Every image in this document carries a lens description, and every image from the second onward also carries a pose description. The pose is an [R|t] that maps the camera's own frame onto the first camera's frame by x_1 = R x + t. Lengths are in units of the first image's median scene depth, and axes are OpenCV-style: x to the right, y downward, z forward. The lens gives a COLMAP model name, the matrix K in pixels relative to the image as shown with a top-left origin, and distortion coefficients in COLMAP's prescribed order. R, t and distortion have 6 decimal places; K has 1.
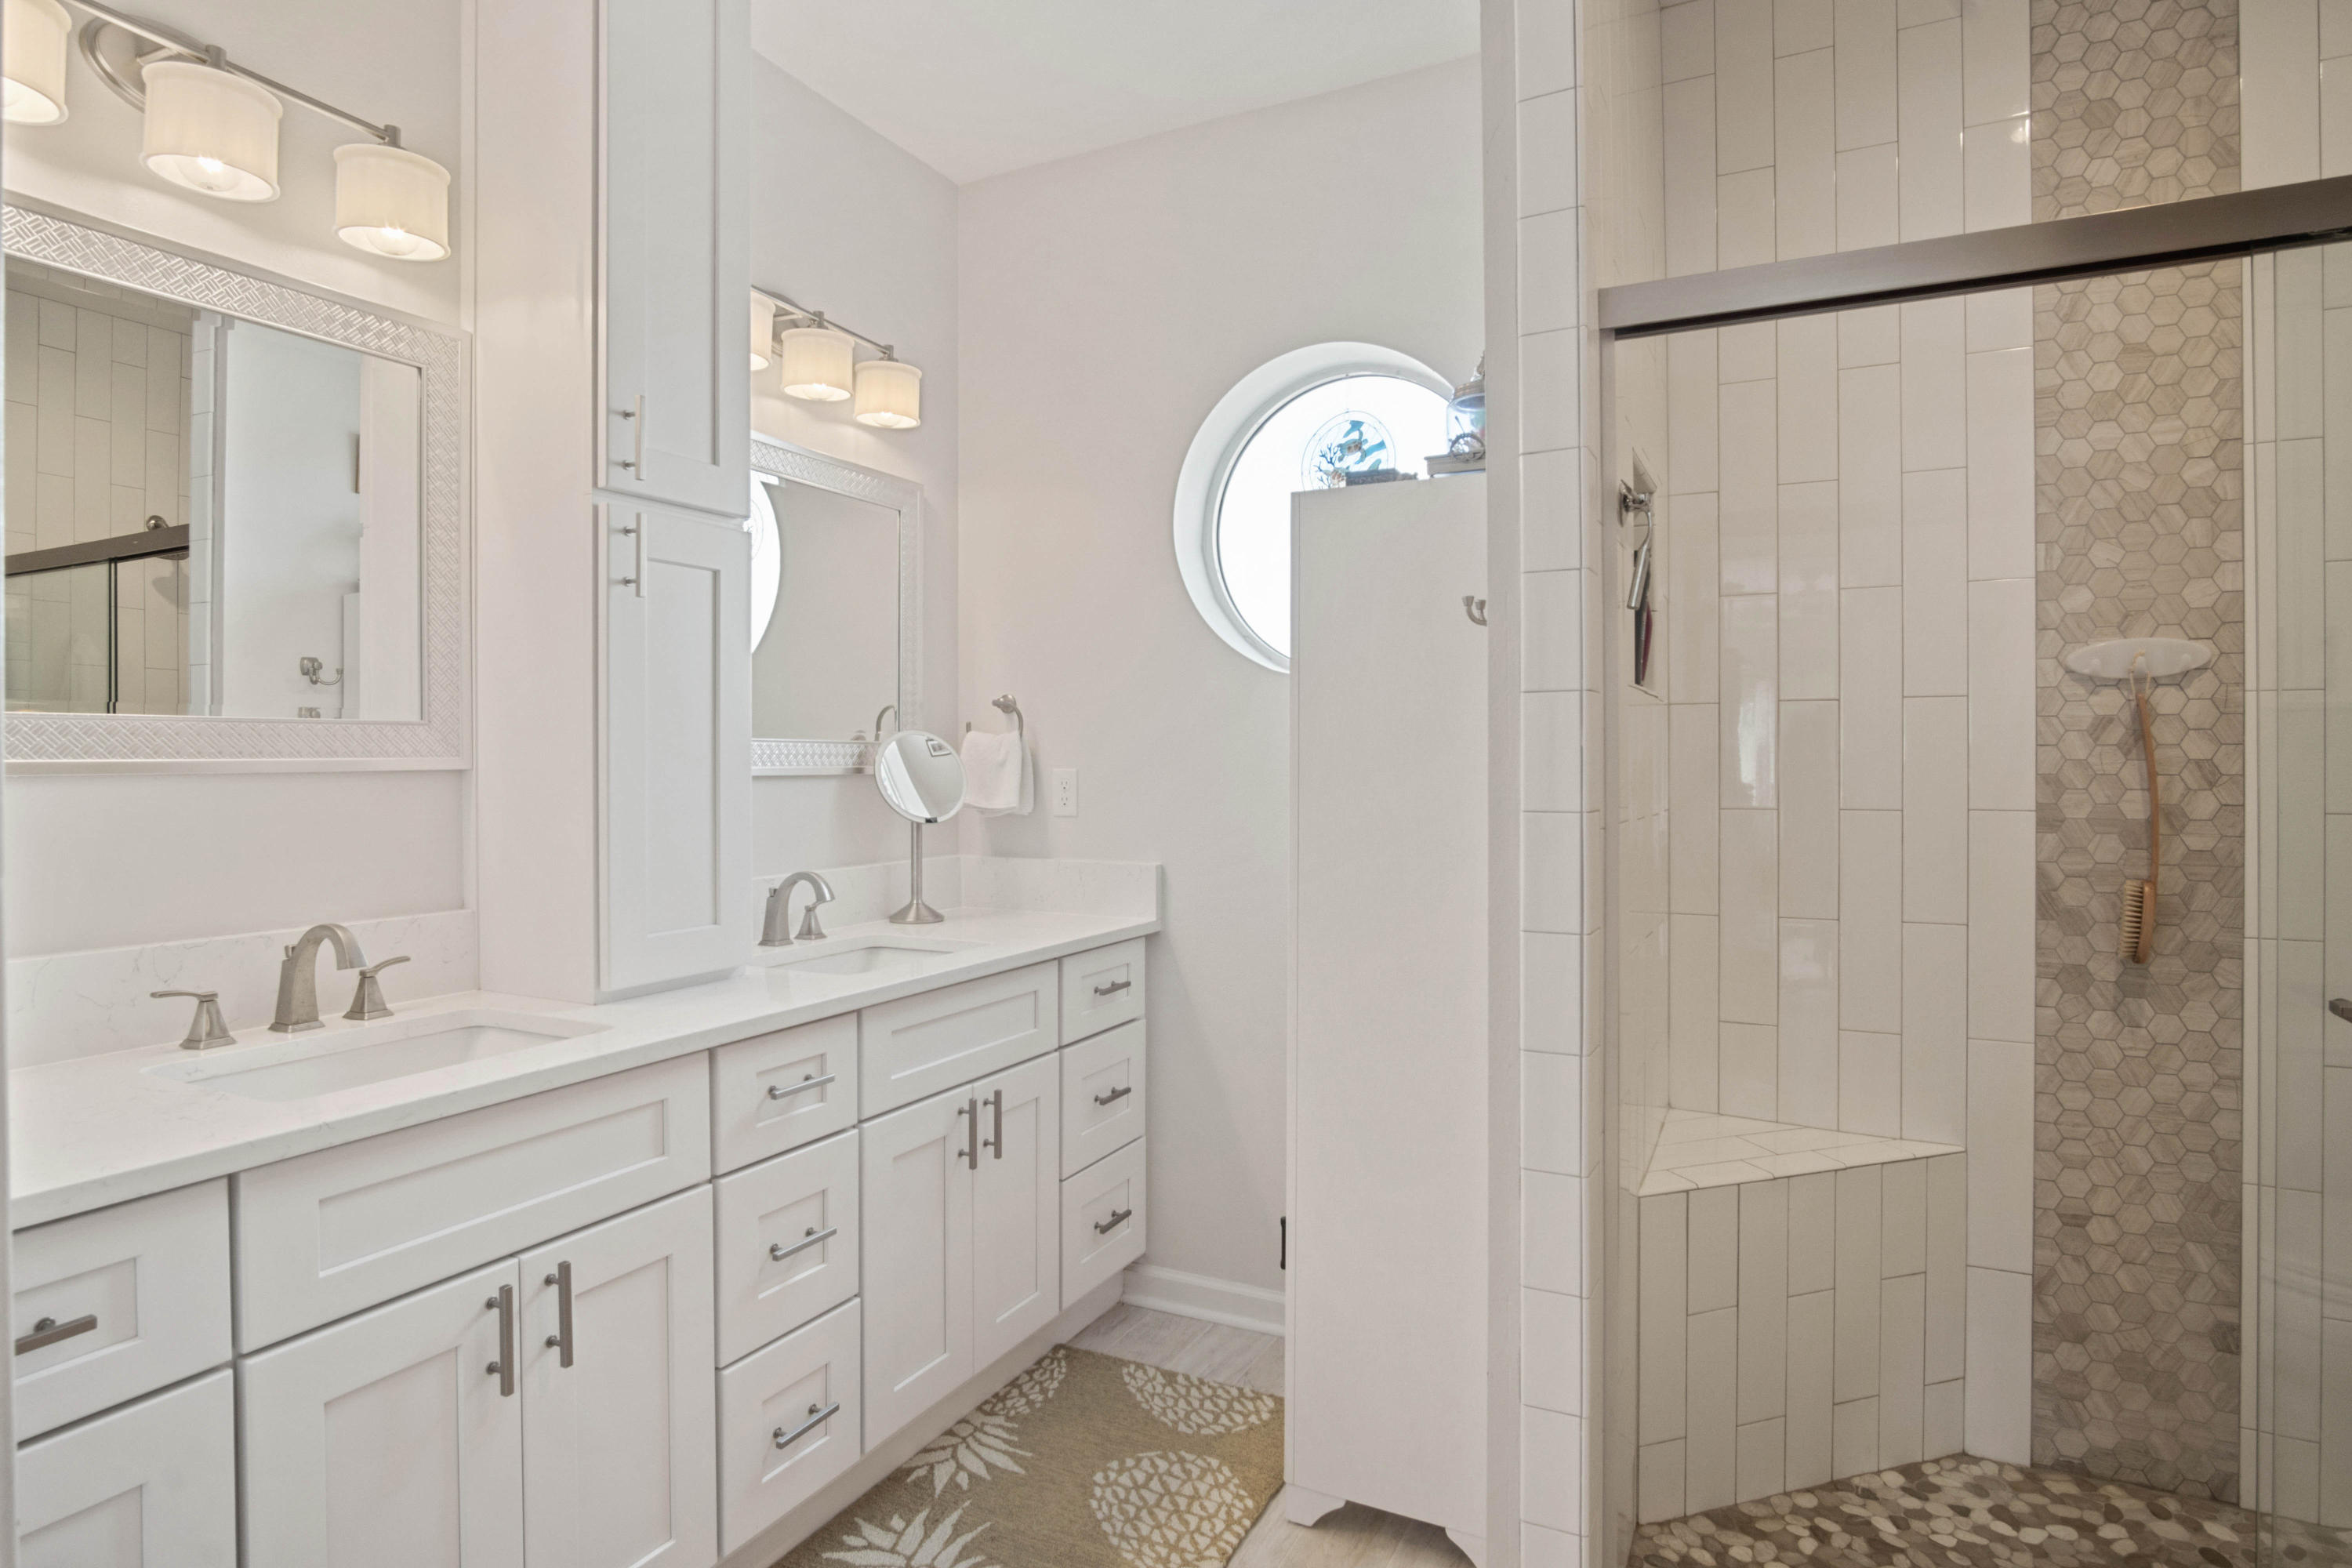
lens RADIAL K [[1258.8, 0, 1164.5], [0, 1258.8, 762.3], [0, 0, 1]] dist [-0.038209, 0.011643]
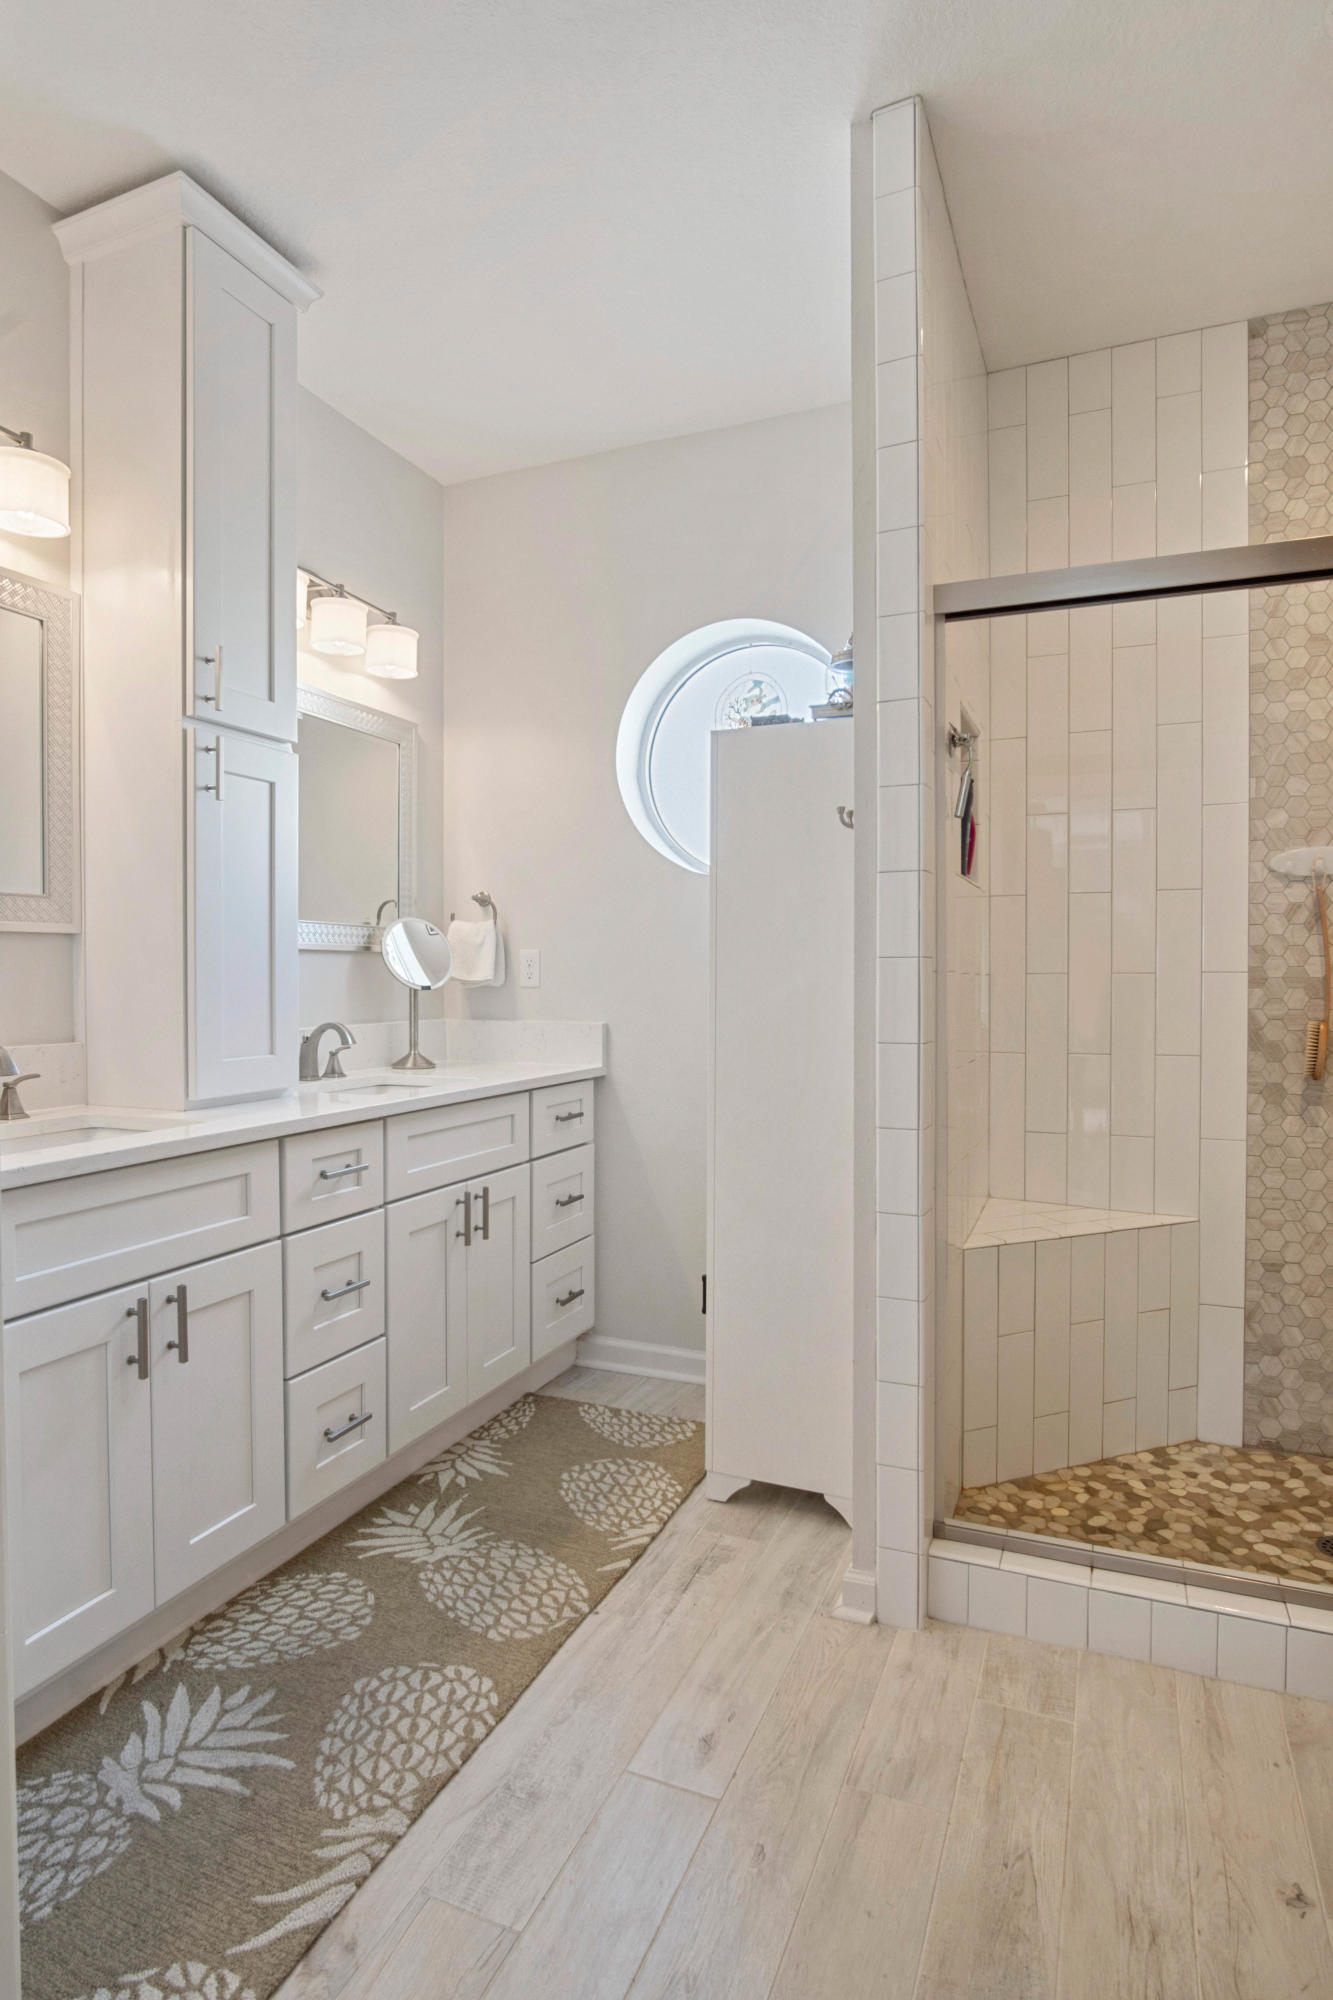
lens RADIAL K [[1102.8, 0, 666.5], [0, 1102.8, 1000.0], [0, 0, 1]] dist [-0.032042, 0.002072]
pose [[0.997115, 0.000257, 0.075902, -0.035617], [-0.001247, 0.999915, 0.013000, 0.056933], [-0.075892, -0.013058, 0.997031, -0.169689]]
